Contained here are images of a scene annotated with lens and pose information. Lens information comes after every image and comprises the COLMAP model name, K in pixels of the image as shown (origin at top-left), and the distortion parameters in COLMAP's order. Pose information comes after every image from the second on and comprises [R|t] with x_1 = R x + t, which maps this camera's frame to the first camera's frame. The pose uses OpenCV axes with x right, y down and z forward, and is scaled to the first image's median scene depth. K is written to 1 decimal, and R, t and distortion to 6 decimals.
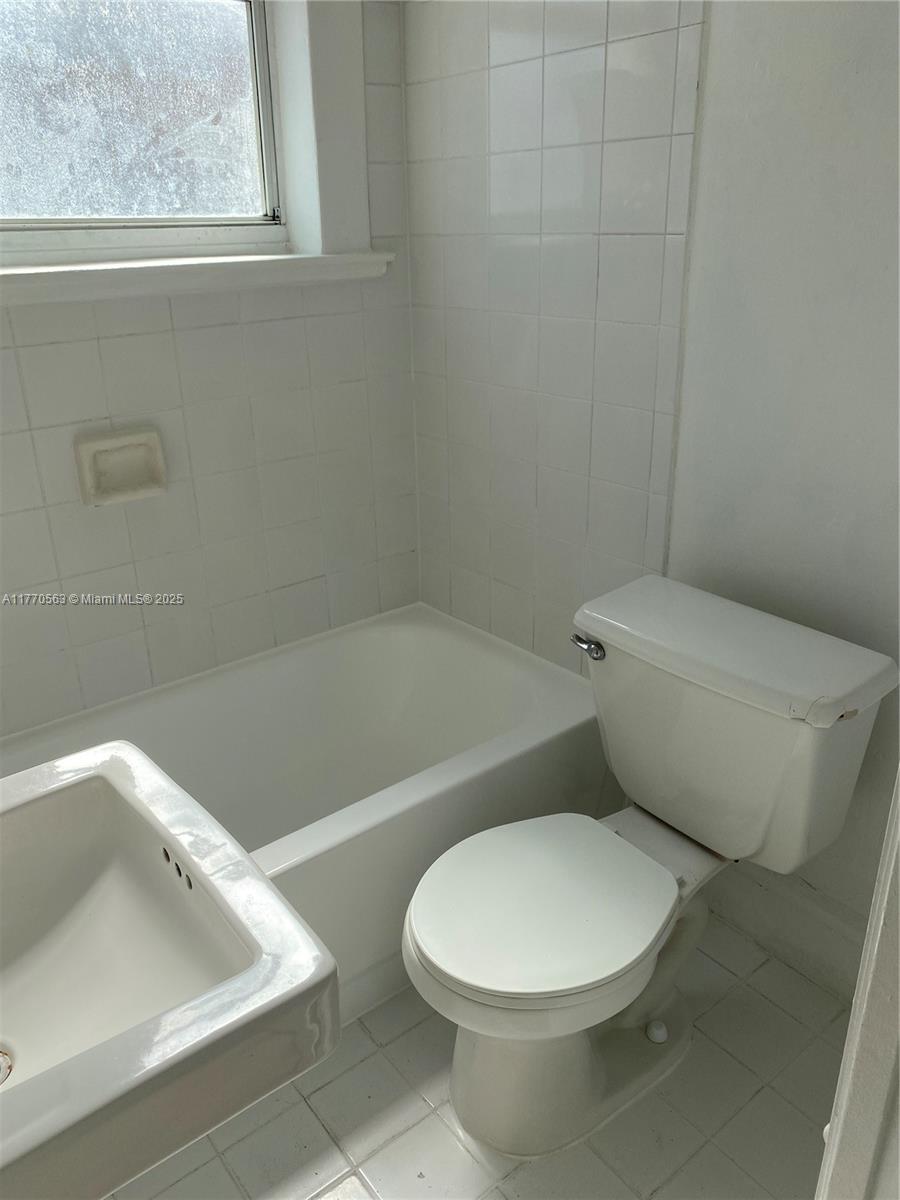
lens RADIAL K [[925.2, 0, 436.9], [0, 925.2, 572.6], [0, 0, 1]] dist [0.021827, -0.020275]
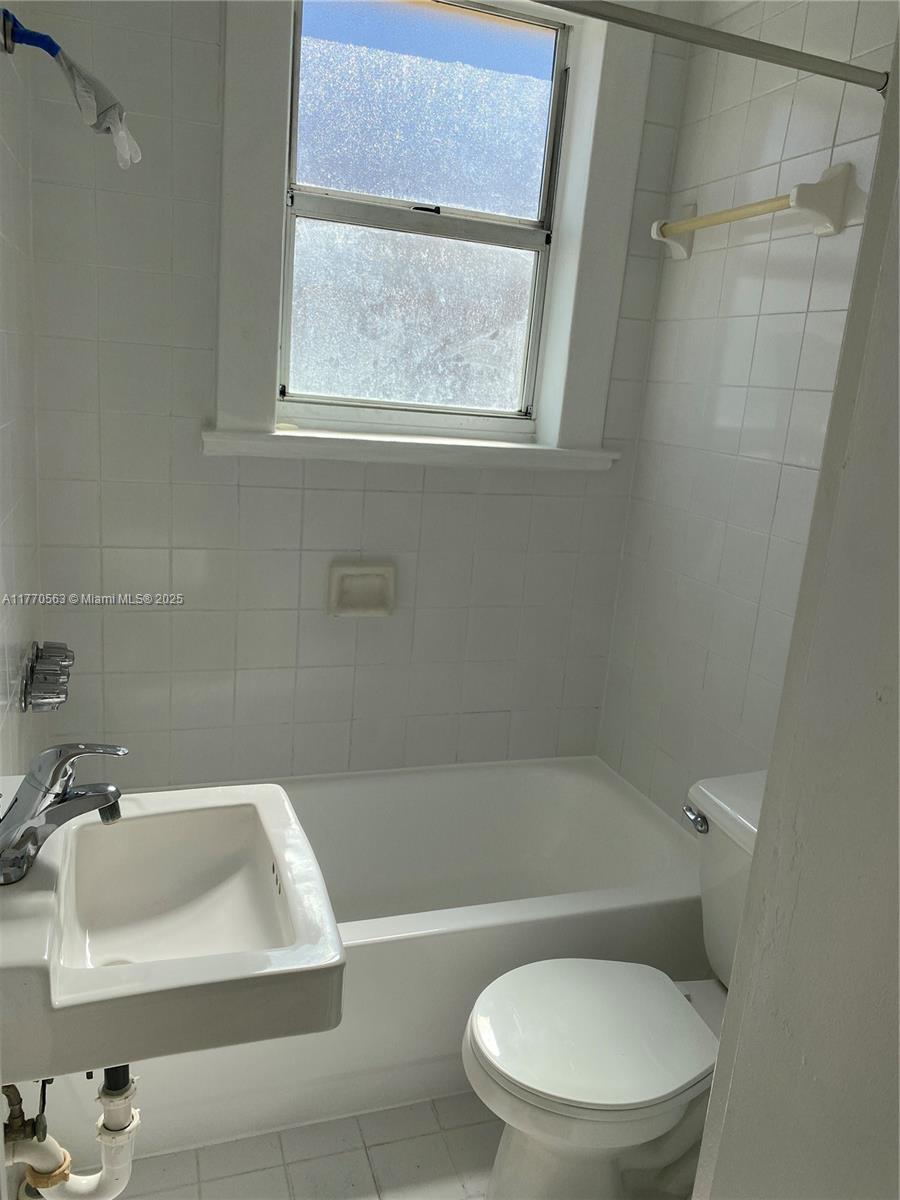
lens RADIAL K [[925.2, 0, 451.8], [0, 925.2, 600.3], [0, 0, 1]] dist [0.021827, -0.020275]
pose [[0.934881, 0.175635, -0.308465, 0.165615], [-0.216225, 0.970951, -0.102479, 0.002335], [0.281505, 0.162503, 0.945700, -0.152326]]
